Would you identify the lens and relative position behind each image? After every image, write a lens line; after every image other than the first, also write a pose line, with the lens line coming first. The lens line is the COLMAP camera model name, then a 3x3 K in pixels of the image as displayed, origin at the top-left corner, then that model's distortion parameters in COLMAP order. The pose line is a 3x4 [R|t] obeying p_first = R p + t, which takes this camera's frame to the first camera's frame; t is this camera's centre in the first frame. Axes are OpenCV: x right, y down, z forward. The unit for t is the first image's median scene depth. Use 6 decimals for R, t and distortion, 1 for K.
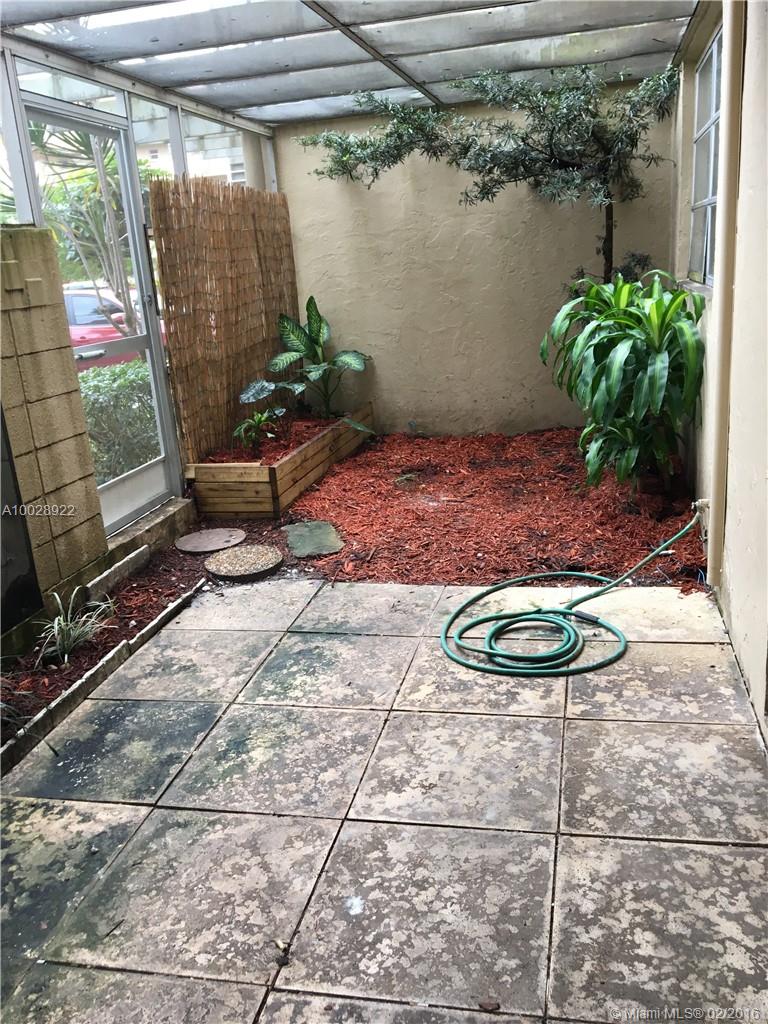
lens RADIAL K [[865.2, 0, 384.0], [0, 865.2, 512.0], [0, 0, 1]] dist [0.097668, -0.166474]
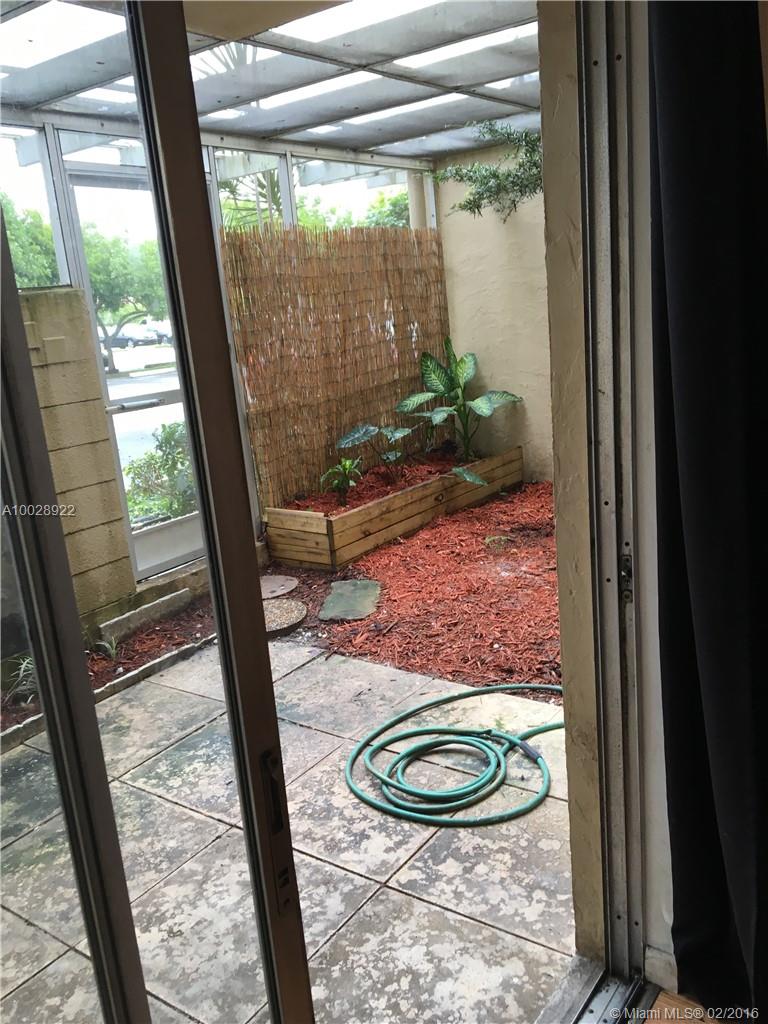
lens RADIAL K [[865.2, 0, 384.0], [0, 865.2, 512.0], [0, 0, 1]] dist [0.097668, -0.166474]
pose [[0.923972, 0.087735, -0.372261, 0.319375], [-0.090440, 0.995849, 0.010227, -0.084231], [0.371613, 0.024218, 0.928072, 0.136878]]
